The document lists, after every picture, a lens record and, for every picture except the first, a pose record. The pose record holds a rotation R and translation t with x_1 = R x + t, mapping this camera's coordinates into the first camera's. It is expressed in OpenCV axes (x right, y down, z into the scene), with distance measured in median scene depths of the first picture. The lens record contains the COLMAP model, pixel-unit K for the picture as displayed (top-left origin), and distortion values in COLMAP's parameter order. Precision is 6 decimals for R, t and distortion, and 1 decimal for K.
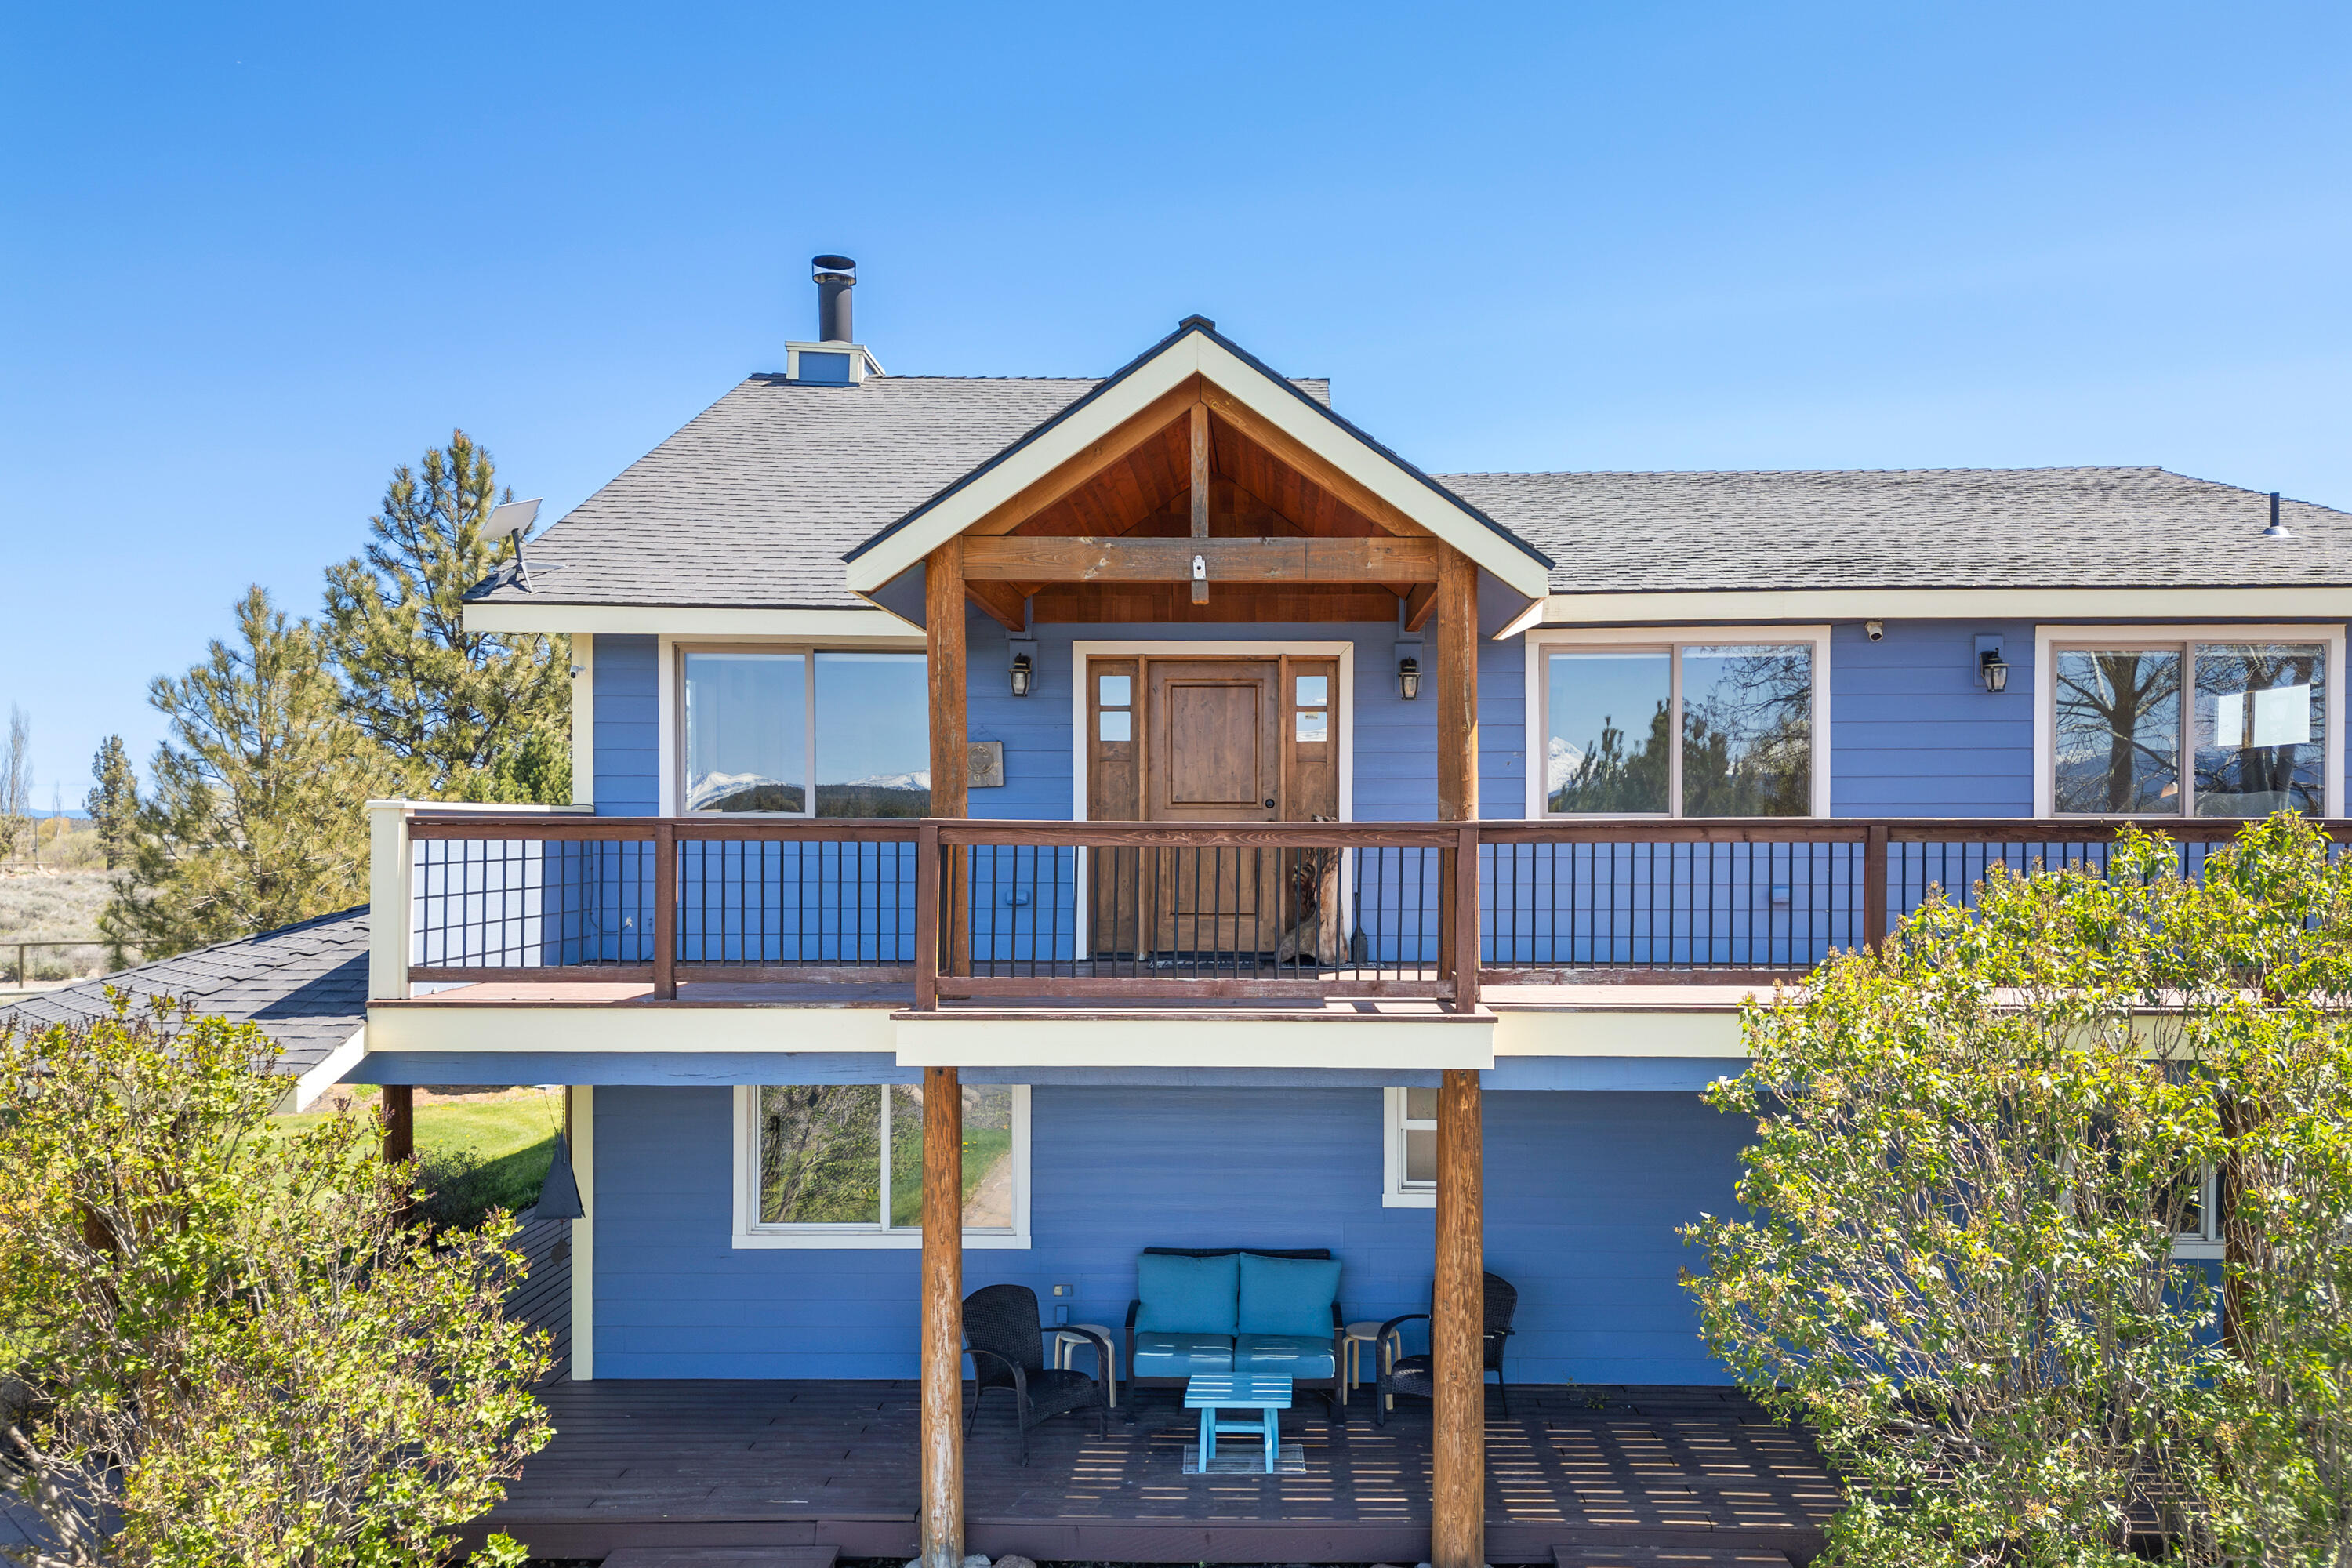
lens RADIAL K [[1675.7, 0, 1277.3], [0, 1675.7, 888.5], [0, 0, 1]] dist [0.033446, 0.000105]
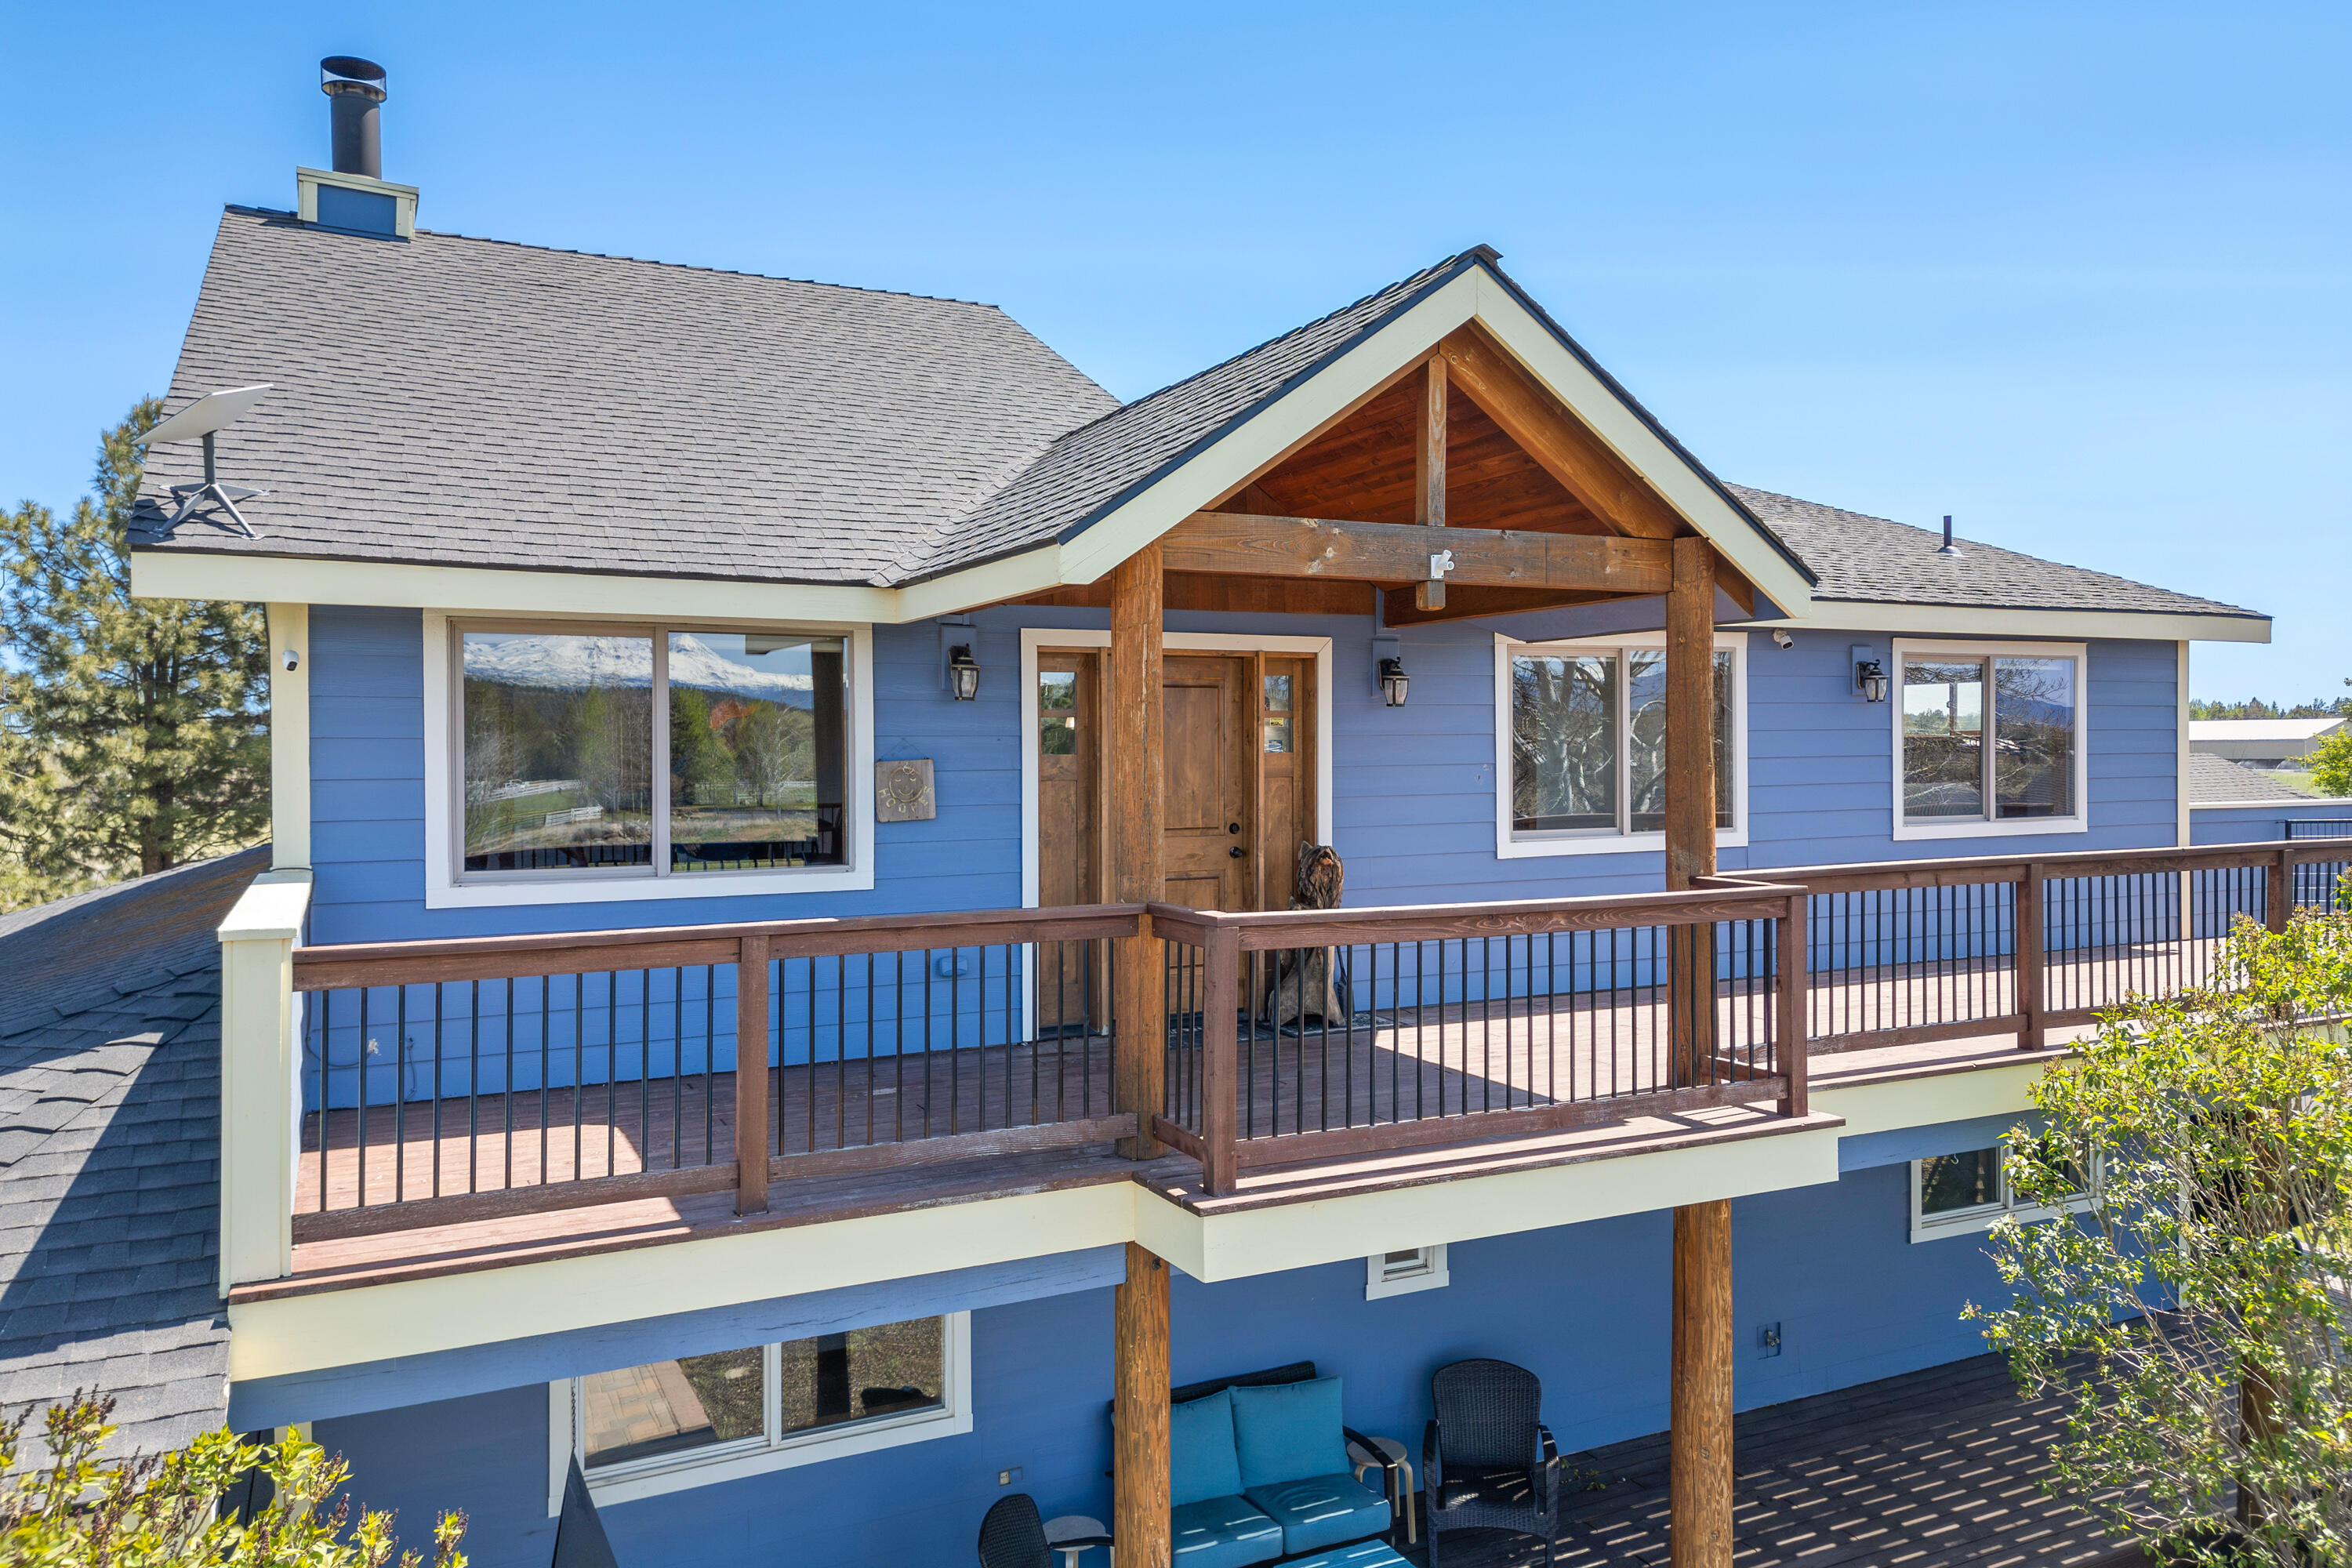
lens RADIAL K [[1621.6, 0, 1121.8], [0, 1621.6, 779.2], [0, 0, 1]] dist [0.017107, -0.002681]
pose [[0.891644, -0.019518, 0.452316, -0.419415], [0.024277, 0.999694, -0.004719, -0.074300], [-0.452086, 0.015188, 0.891845, 0.319550]]
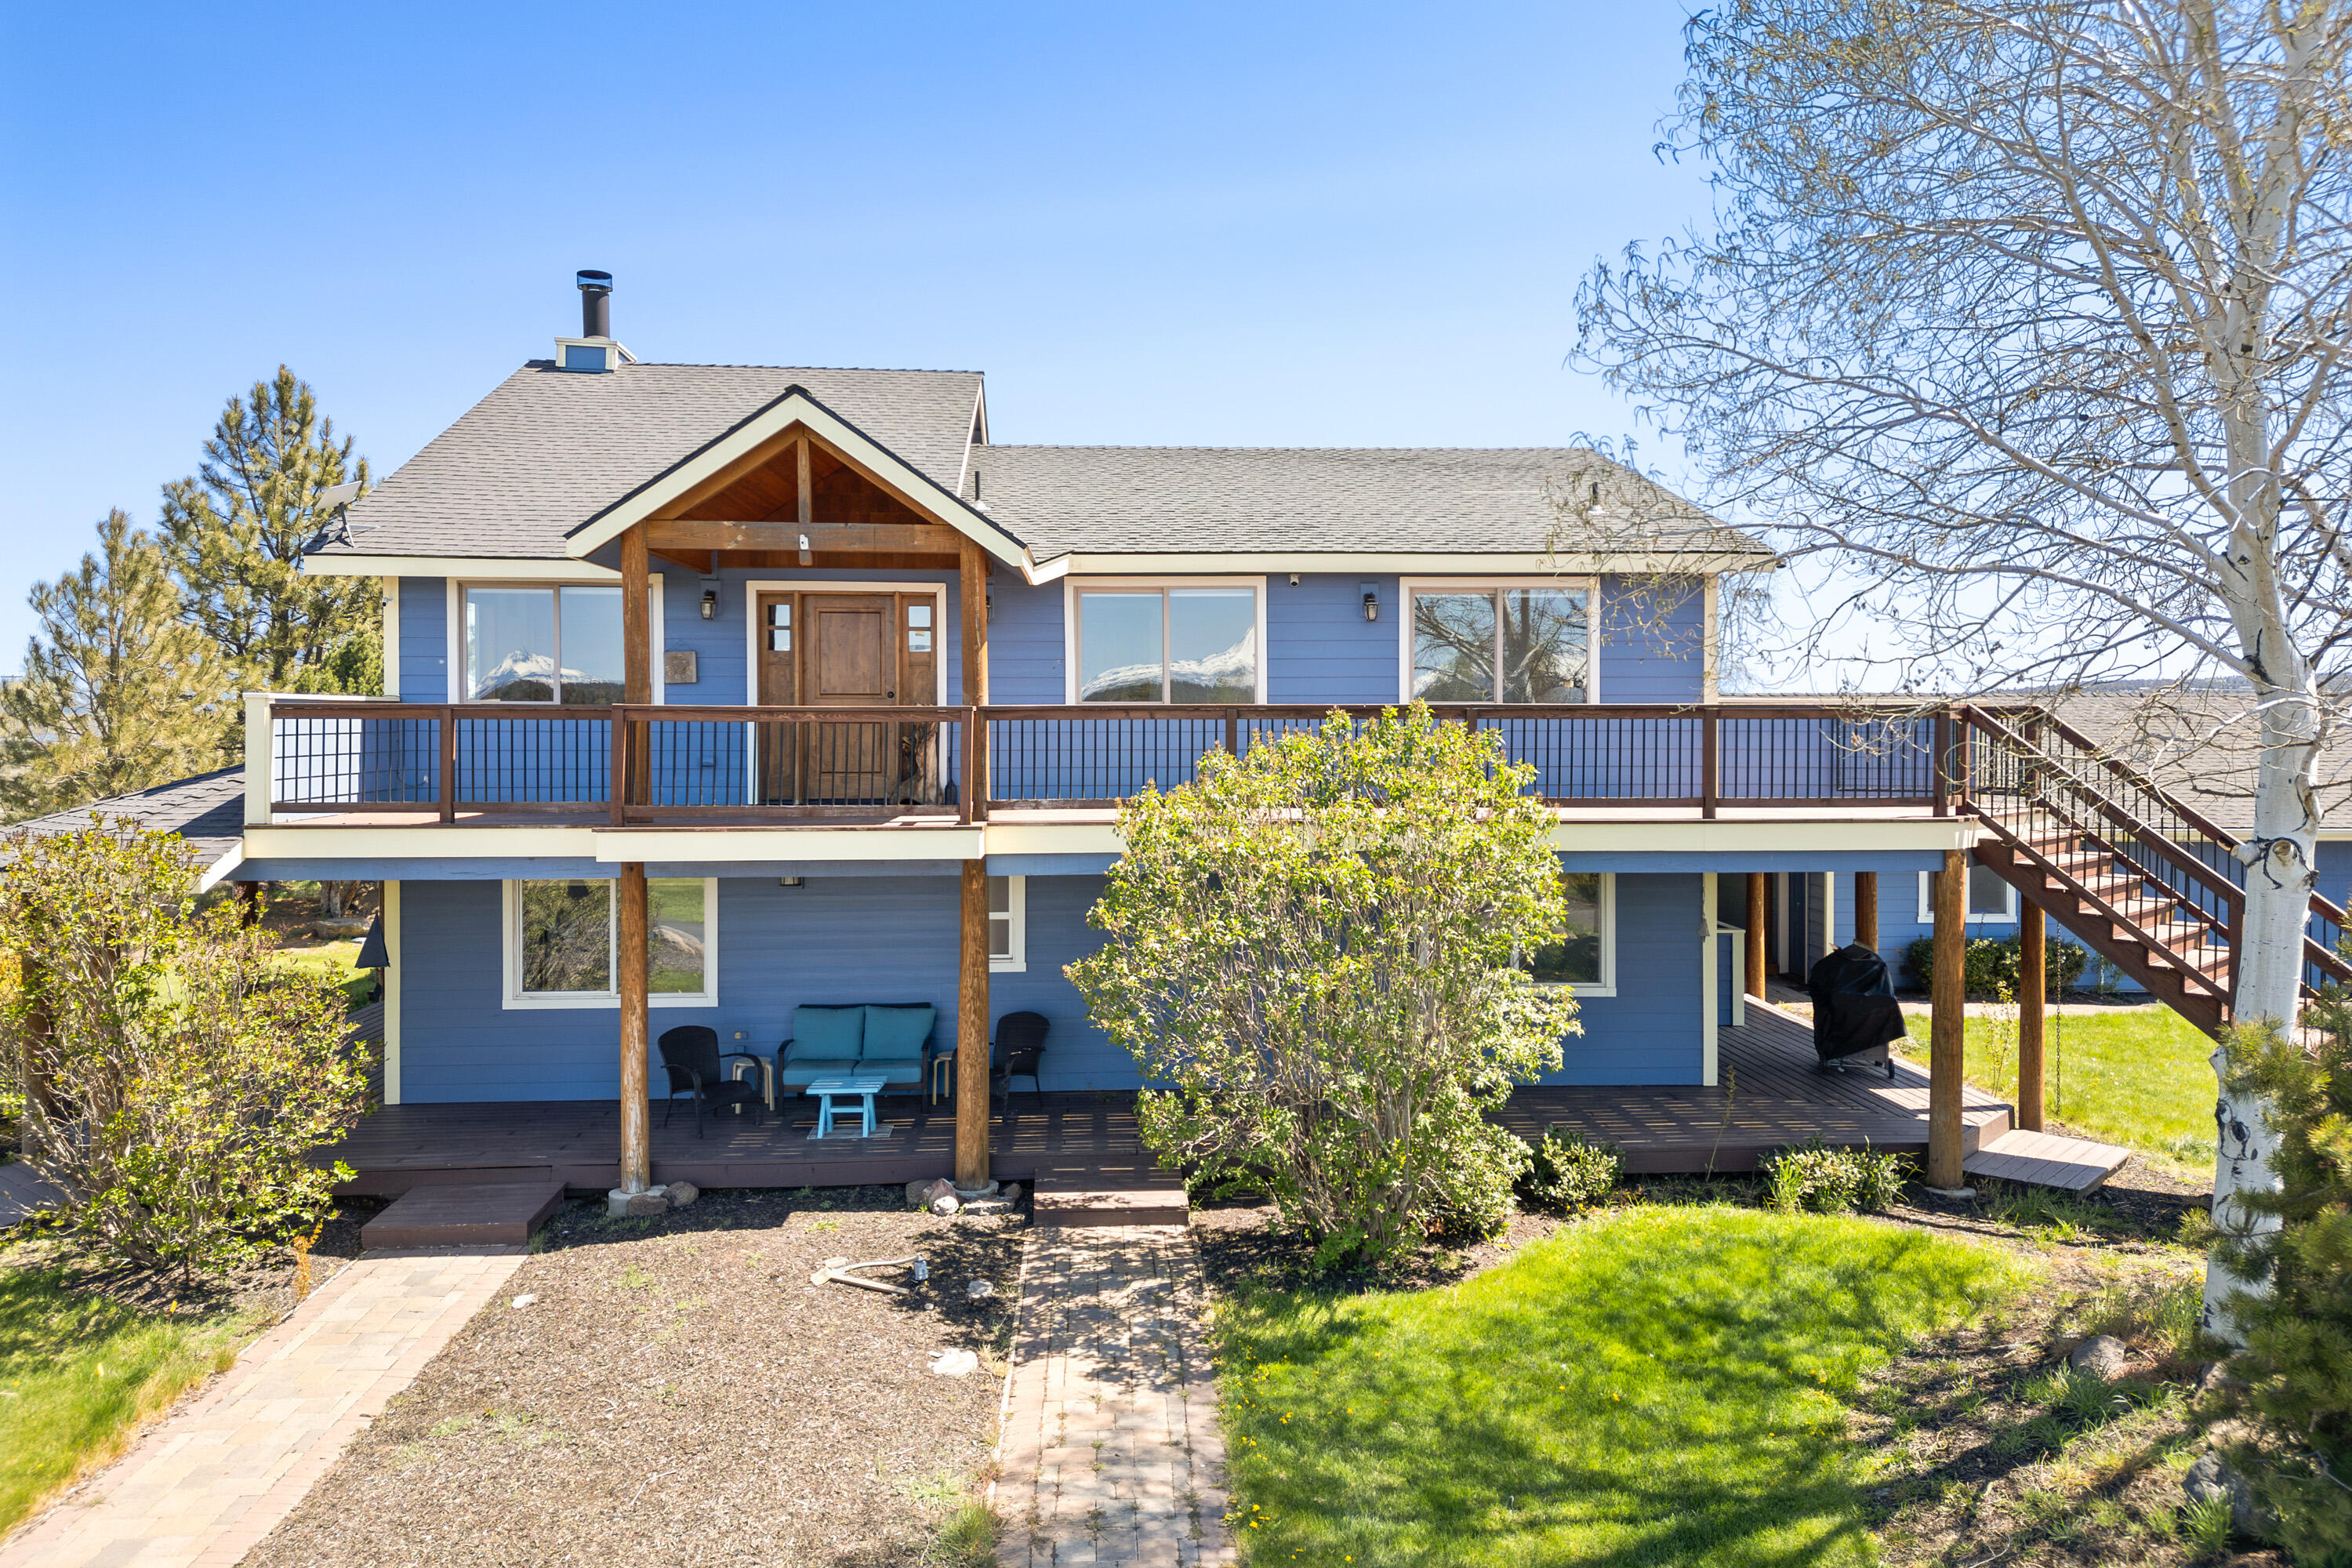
lens RADIAL K [[1679.2, 0, 1280.9], [0, 1679.2, 784.5], [0, 0, 1]] dist [-0.003070, -0.005866]
pose [[0.995647, -0.003243, 0.093152, 0.198879], [0.002997, 0.999992, 0.002776, 0.023299], [-0.093160, -0.002485, 0.995648, -0.468865]]
